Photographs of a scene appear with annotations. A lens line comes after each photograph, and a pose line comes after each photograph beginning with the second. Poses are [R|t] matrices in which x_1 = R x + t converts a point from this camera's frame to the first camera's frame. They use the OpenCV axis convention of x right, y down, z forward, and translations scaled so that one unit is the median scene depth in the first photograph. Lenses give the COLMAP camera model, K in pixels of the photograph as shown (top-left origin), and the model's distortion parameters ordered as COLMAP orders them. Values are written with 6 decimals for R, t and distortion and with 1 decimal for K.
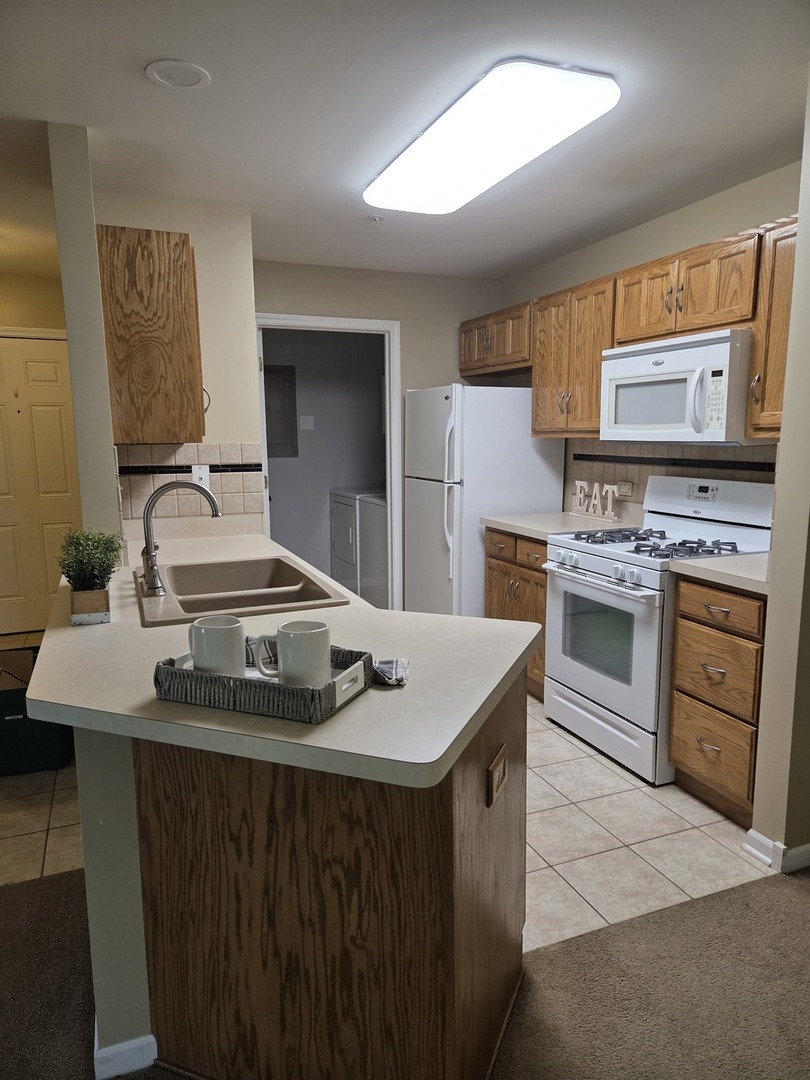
lens RADIAL K [[727.0, 0, 406.5], [0, 727.0, 543.6], [0, 0, 1]] dist [0.035819, -0.015428]
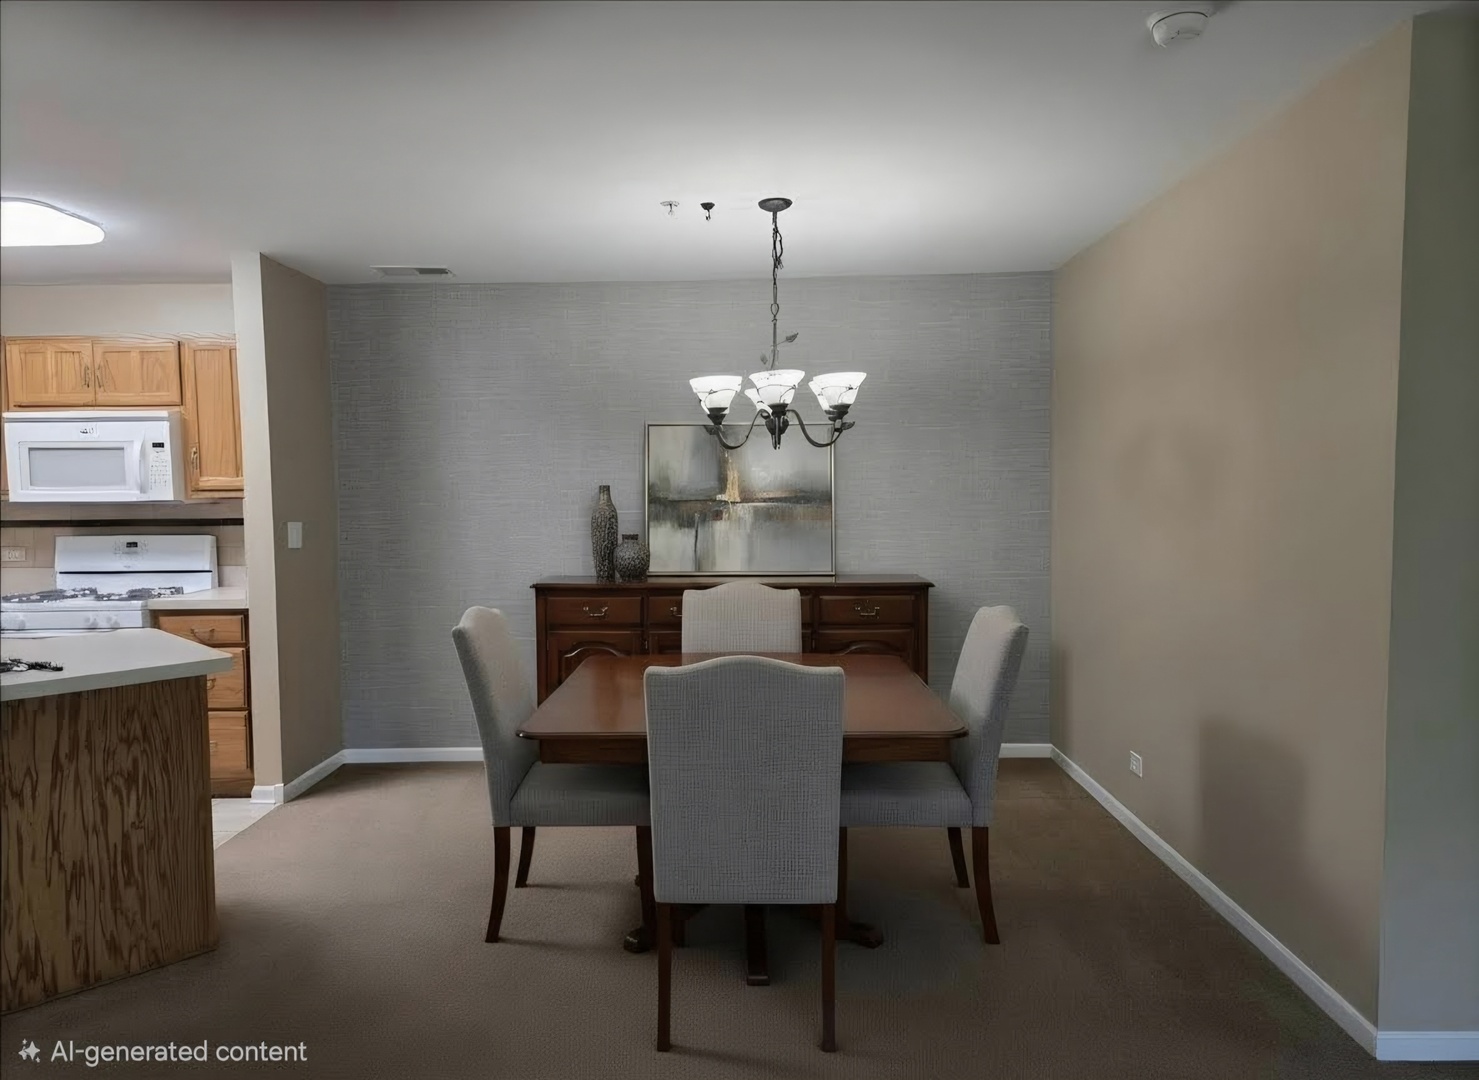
lens RADIAL K [[1021.2, 0, 741.0], [0, 1021.2, 543.2], [0, 0, 1]] dist [0.037304, -0.001083]
pose [[0.407767, -0.050364, 0.911696, -0.850925], [0.149592, 0.988671, -0.012290, 0.105740], [-0.900749, 0.141394, 0.410682, -0.622253]]
